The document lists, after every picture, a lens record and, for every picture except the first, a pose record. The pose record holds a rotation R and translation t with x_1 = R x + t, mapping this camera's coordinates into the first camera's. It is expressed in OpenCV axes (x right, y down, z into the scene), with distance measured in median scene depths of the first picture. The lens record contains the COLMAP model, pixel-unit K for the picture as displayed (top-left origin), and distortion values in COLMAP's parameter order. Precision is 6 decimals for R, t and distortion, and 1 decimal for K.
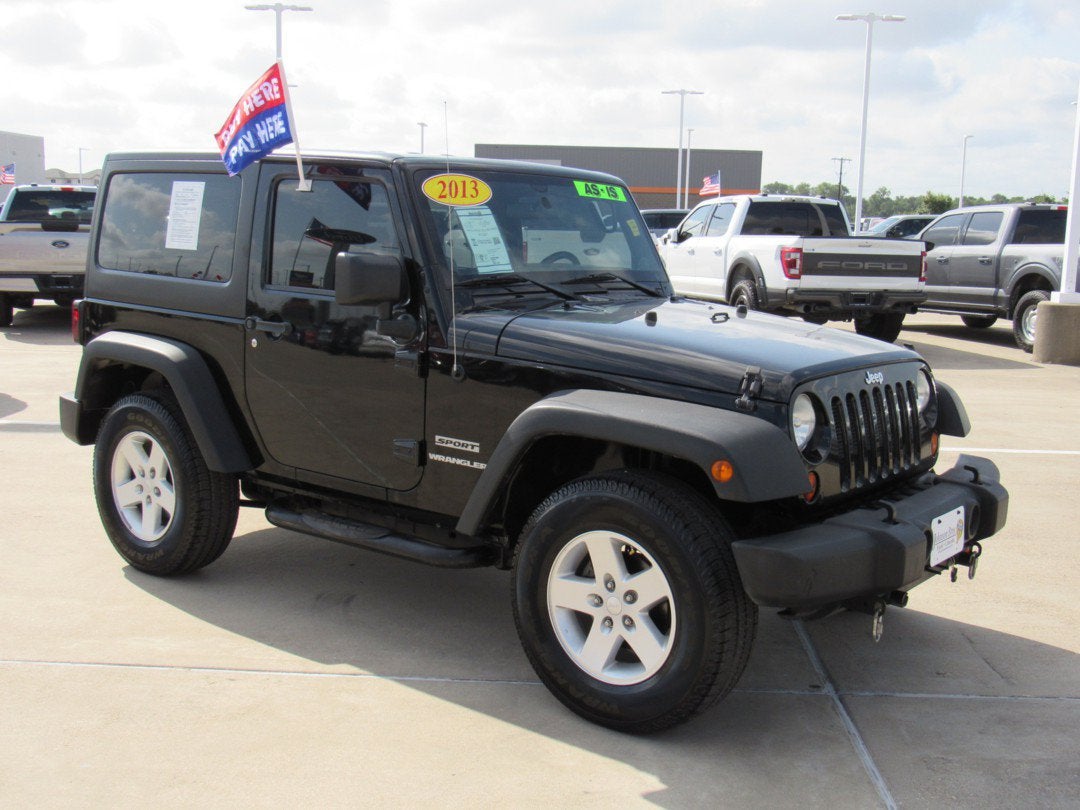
lens RADIAL K [[1195.9, 0, 540.0], [0, 1195.9, 405.0], [0, 0, 1]] dist [-0.049078, -0.000311]
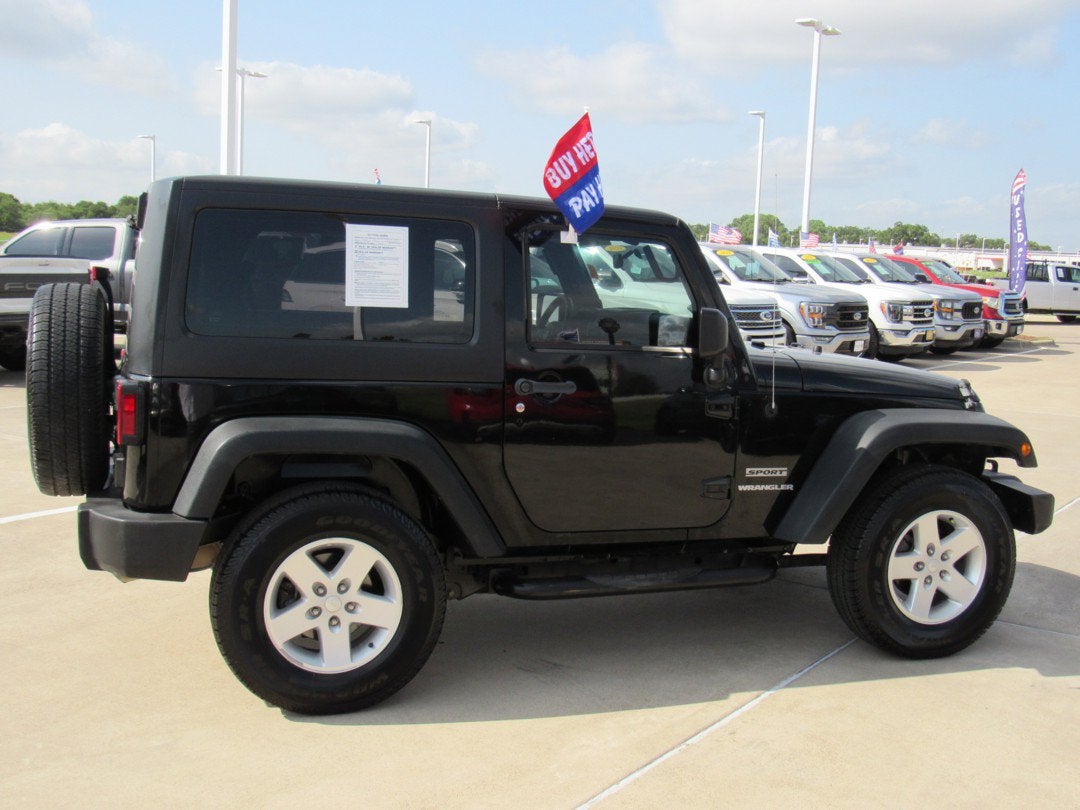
lens RADIAL K [[1235.1, 0, 540.0], [0, 1235.1, 405.0], [0, 0, 1]] dist [-0.048441, 0.005946]
pose [[0.548089, -0.104436, 0.829874, -1.084019], [0.108154, 0.992694, 0.053496, -0.109937], [-0.829398, 0.060434, 0.555380, 0.490386]]
